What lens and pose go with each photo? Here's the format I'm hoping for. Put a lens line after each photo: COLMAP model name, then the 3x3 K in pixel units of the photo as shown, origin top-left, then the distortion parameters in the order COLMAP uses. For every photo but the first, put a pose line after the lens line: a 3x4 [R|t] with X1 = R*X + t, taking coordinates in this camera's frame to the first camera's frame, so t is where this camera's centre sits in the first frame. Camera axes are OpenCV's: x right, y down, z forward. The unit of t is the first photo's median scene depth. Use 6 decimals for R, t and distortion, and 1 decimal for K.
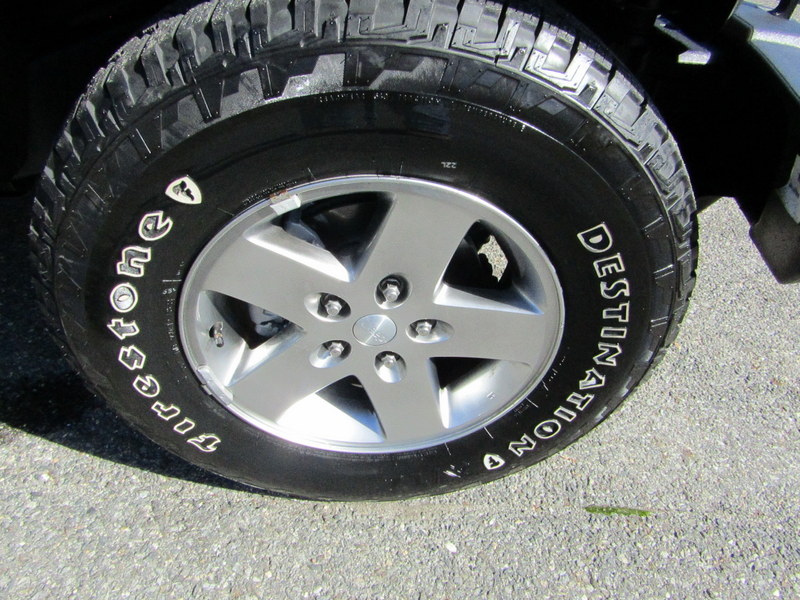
lens RADIAL K [[570.1, 0, 400.0], [0, 570.1, 300.0], [0, 0, 1]] dist [0.007390, 0.004060]
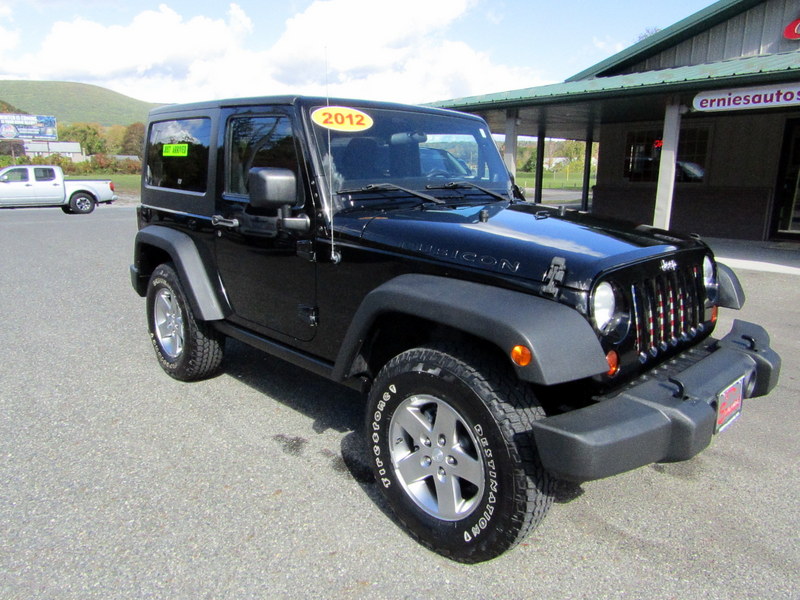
lens RADIAL K [[570.1, 0, 400.0], [0, 570.1, 300.0], [0, 0, 1]] dist [0.007390, 0.004060]
pose [[0.671876, 0.073290, -0.737029, 1.902504], [-0.450613, 0.830190, -0.328225, 0.434203], [0.587818, 0.552642, 0.590810, -1.254656]]
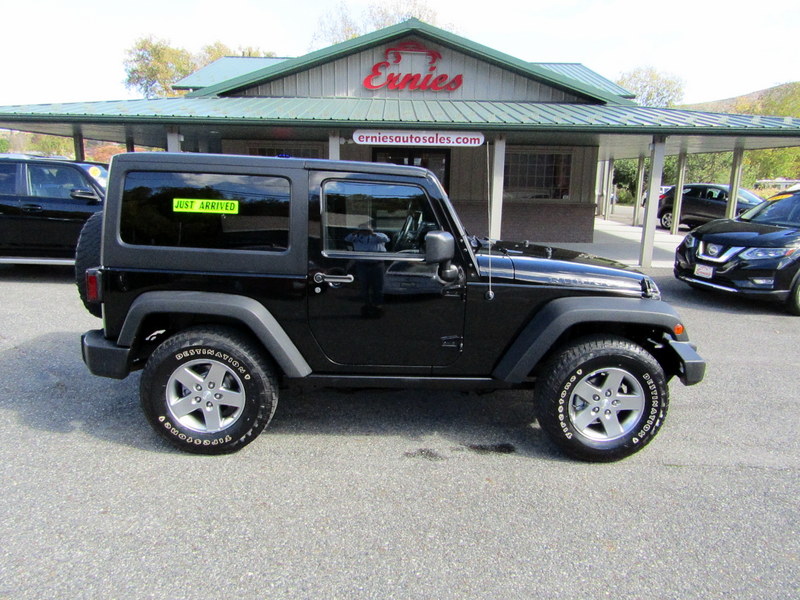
lens RADIAL K [[553.3, 0, 418.1], [0, 553.3, 300.4], [0, 0, 1]] dist [-0.000470, -0.003356]
pose [[0.997066, -0.075008, -0.015288, -1.469892], [0.057854, 0.869146, -0.491160, 1.484936], [0.050128, 0.488835, 0.870935, -3.529885]]
